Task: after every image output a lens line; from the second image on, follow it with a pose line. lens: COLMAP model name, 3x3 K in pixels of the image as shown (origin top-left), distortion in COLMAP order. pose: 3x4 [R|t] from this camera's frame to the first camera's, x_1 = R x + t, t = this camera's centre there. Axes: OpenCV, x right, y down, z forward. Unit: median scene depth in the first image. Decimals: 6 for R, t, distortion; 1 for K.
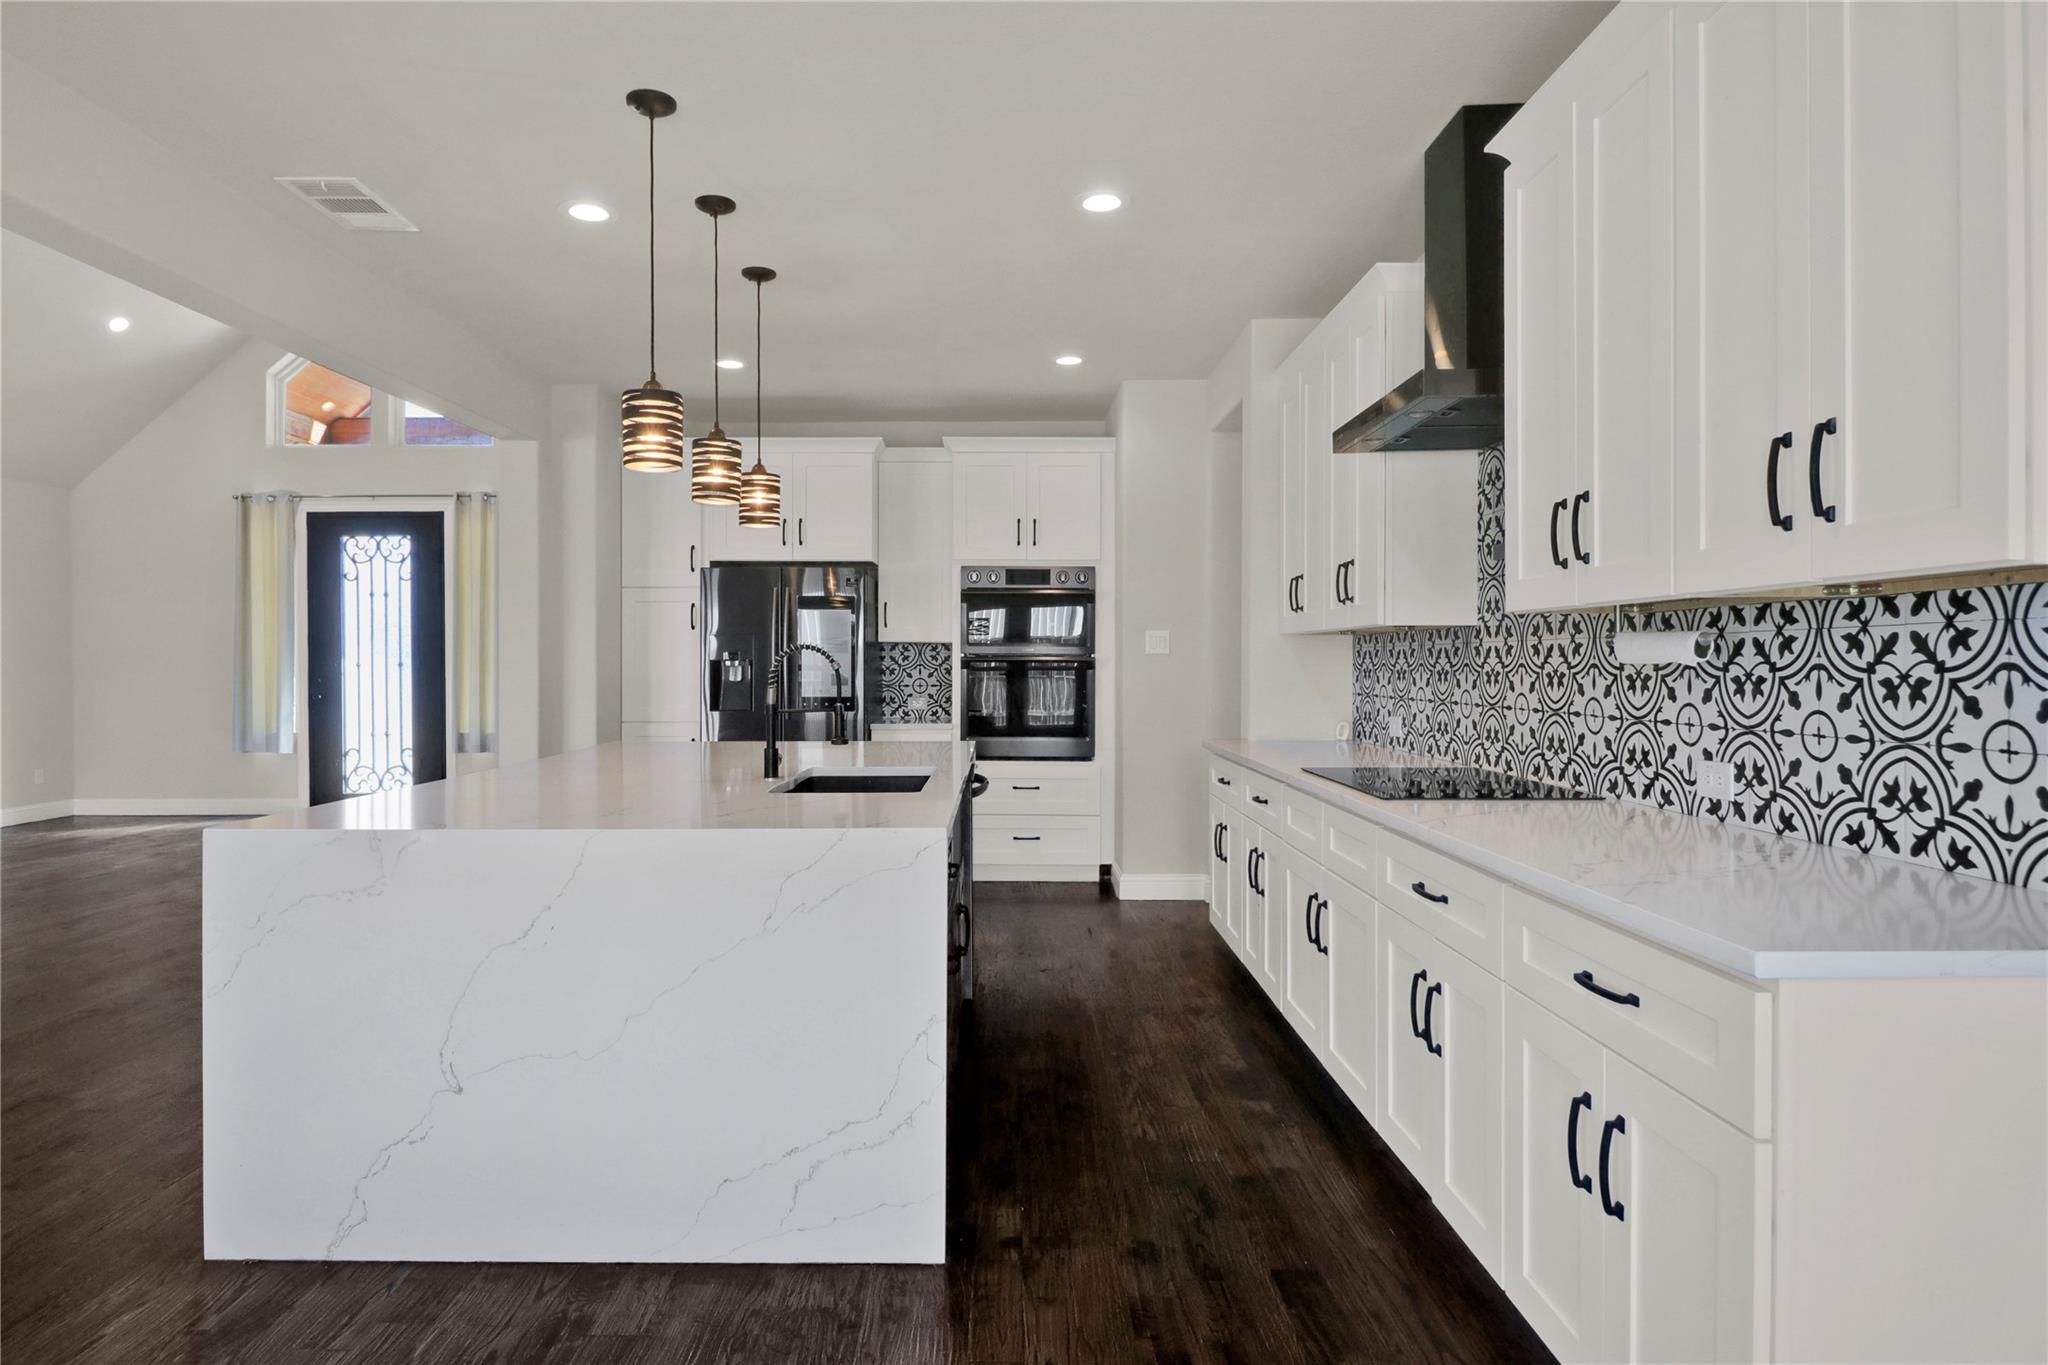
lens RADIAL K [[1122.7, 0, 990.3], [0, 1122.7, 673.3], [0, 0, 1]] dist [-0.002027, -0.000424]
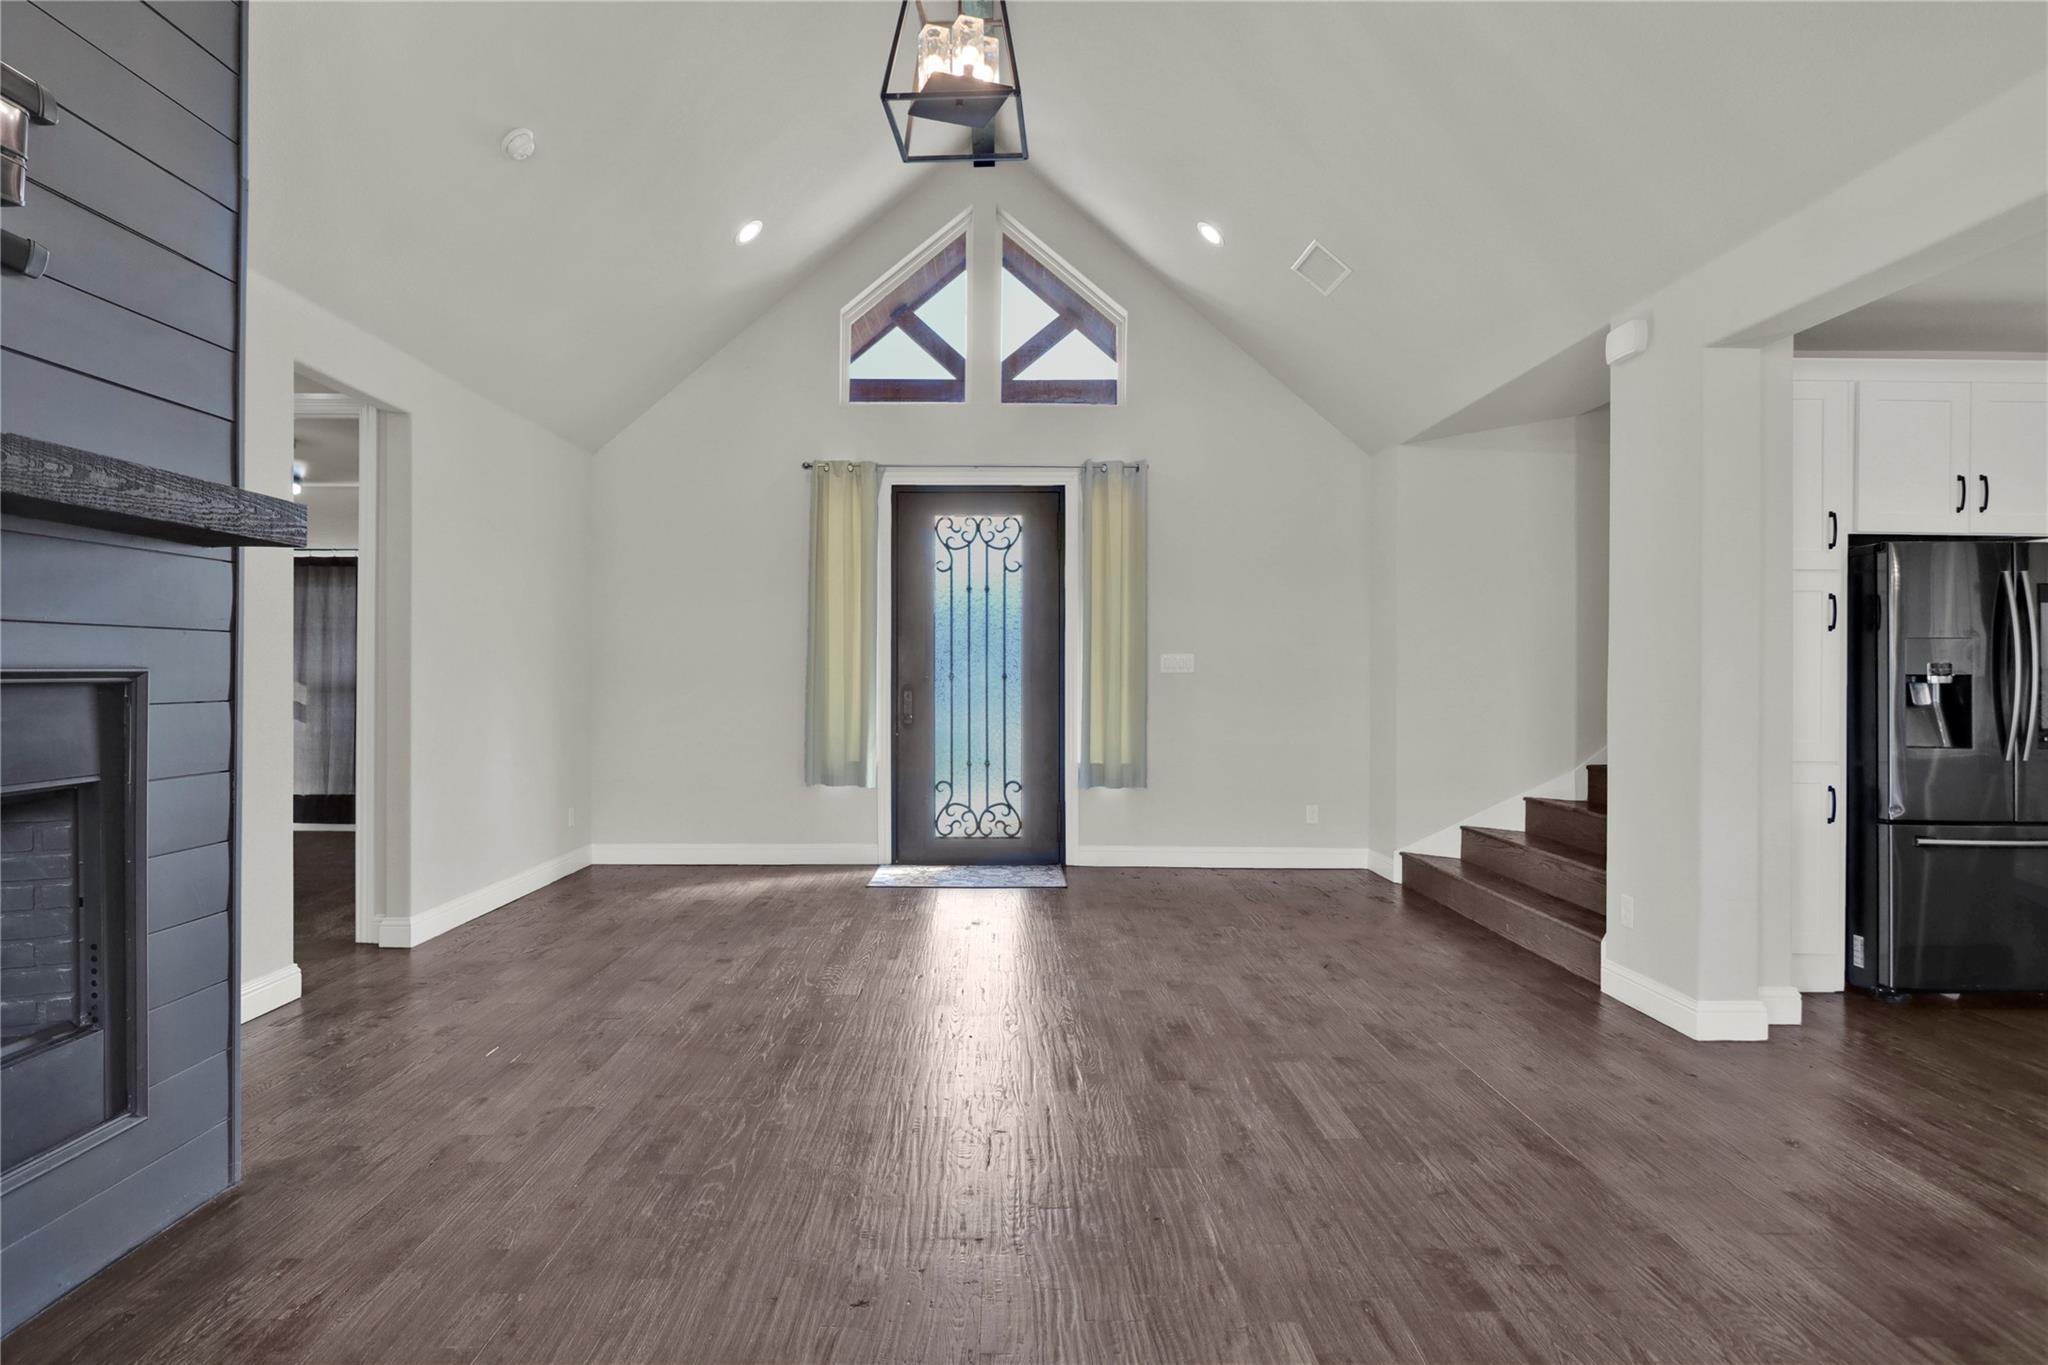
lens RADIAL K [[1122.7, 0, 990.3], [0, 1122.7, 673.3], [0, 0, 1]] dist [-0.002027, -0.000424]
pose [[0.999979, 0.006332, -0.001377, -0.535148], [-0.006335, 0.999978, -0.001925, -0.008544], [0.001365, 0.001934, 0.999997, 0.200798]]
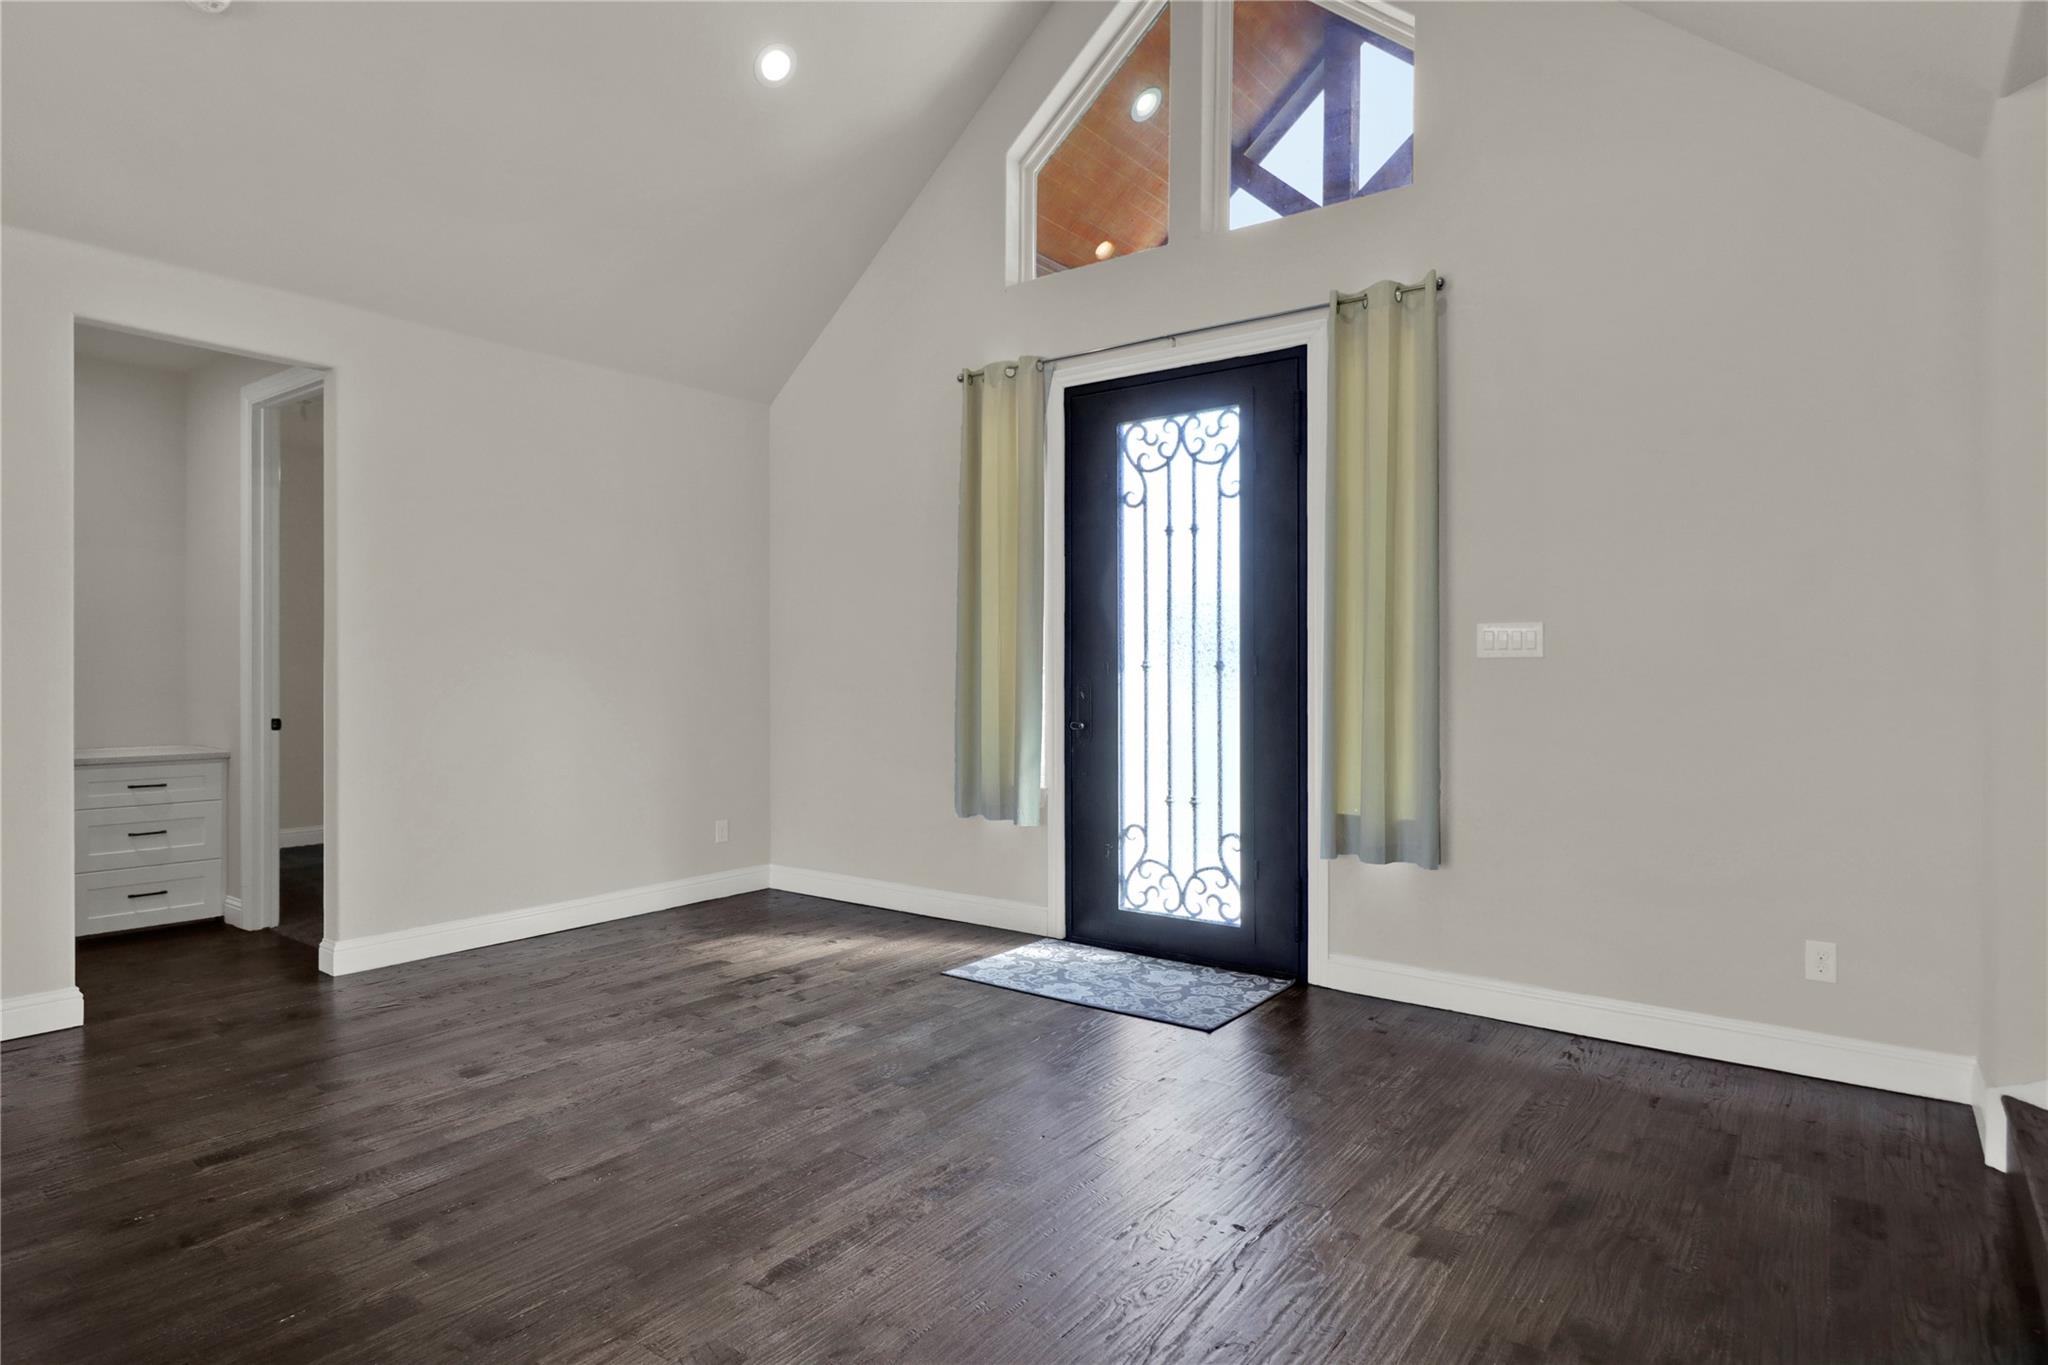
lens RADIAL K [[1122.7, 0, 990.3], [0, 1122.7, 673.3], [0, 0, 1]] dist [-0.002027, -0.000424]
pose [[0.801633, 0.007876, -0.597764, -0.307970], [-0.005560, 0.999968, 0.005720, -0.006876], [0.597790, -0.001262, 0.801652, 0.536632]]
